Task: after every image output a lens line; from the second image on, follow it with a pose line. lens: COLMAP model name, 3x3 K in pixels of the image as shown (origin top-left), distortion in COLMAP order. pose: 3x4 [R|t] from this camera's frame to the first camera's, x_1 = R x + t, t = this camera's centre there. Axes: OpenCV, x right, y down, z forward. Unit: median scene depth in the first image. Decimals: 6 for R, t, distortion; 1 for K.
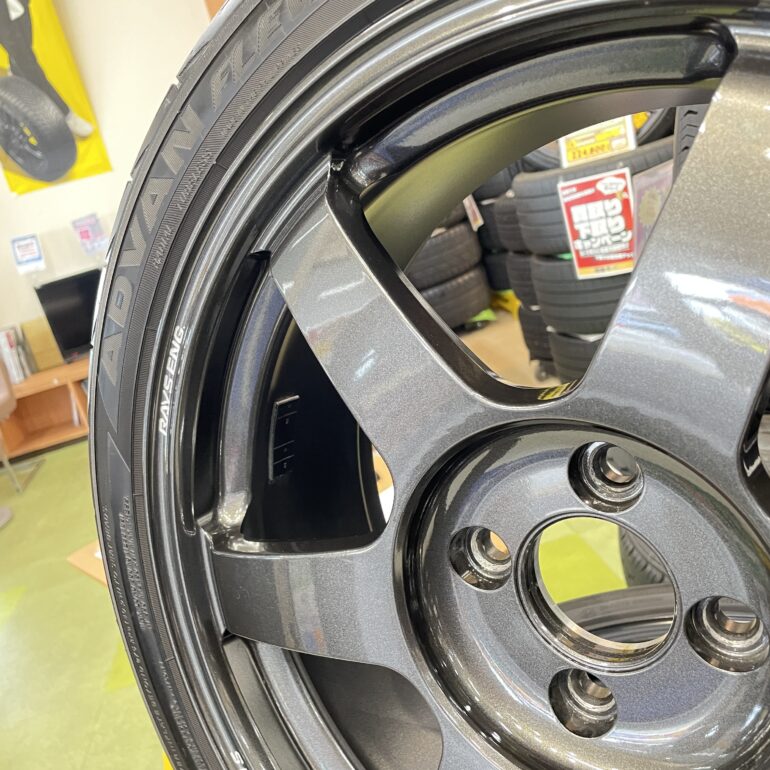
lens RADIAL K [[787.6, 0, 371.3], [0, 787.6, 382.5], [0, 0, 1]] dist [0.016680, -0.011290]
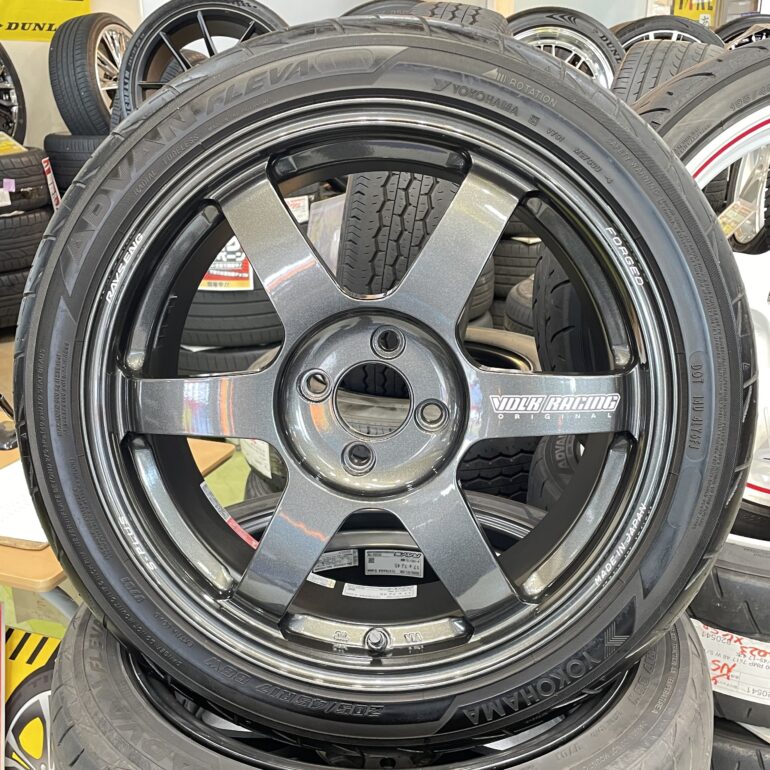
lens RADIAL K [[857.4, 0, 386.6], [0, 857.4, 367.4], [0, 0, 1]] dist [0.055117, -0.016585]
pose [[0.853840, 0.120570, 0.506380, -0.603623], [-0.094607, 0.992547, -0.076805, 0.255553], [-0.511866, 0.017672, 0.858883, -0.672280]]
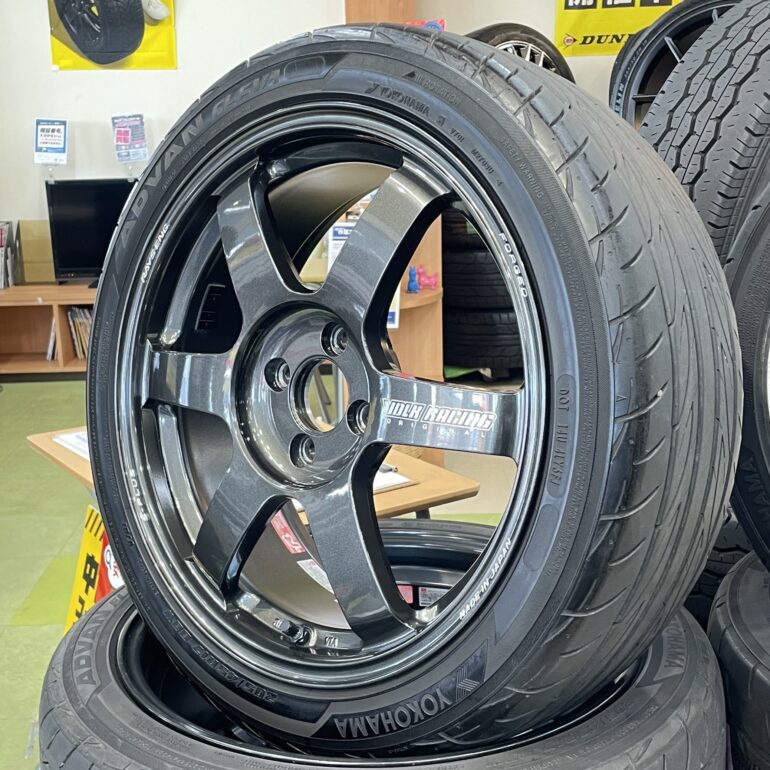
lens RADIAL K [[1091.6, 0, 385.0], [0, 1091.6, 385.0], [0, 0, 1]] dist [0.009427, -0.030954]
pose [[0.961433, 0.268367, -0.060212, 0.448647], [-0.270212, 0.962482, -0.024787, 0.194208], [0.051301, 0.040101, 0.997878, -1.343246]]
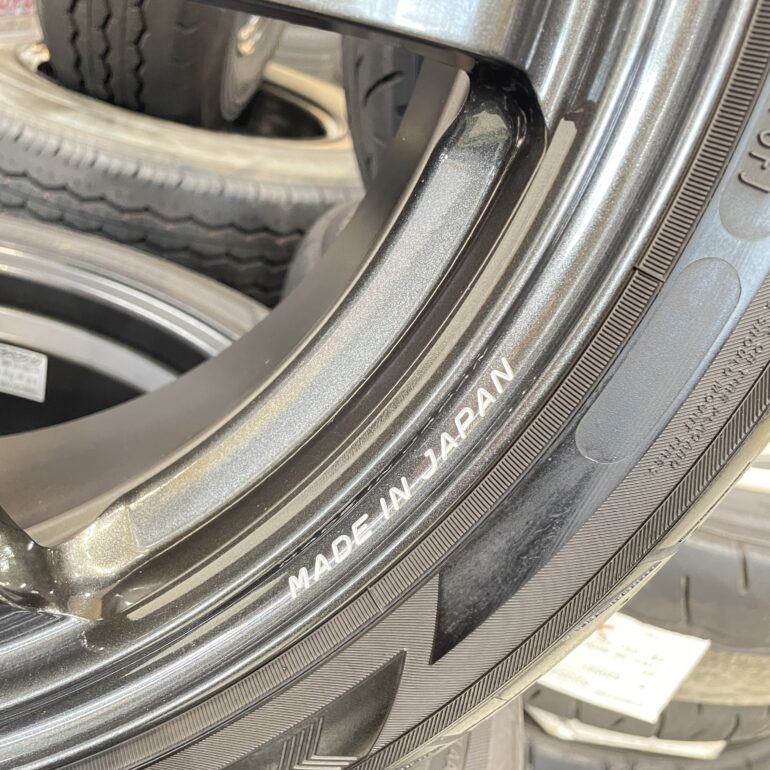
lens RADIAL K [[787.6, 0, 371.3], [0, 787.6, 382.5], [0, 0, 1]] dist [0.016680, -0.011290]
pose [[0.702867, 0.100600, 0.704171, 0.277063], [-0.275293, 0.951276, 0.138880, 0.312314], [-0.655890, -0.291468, 0.696315, 0.190844]]
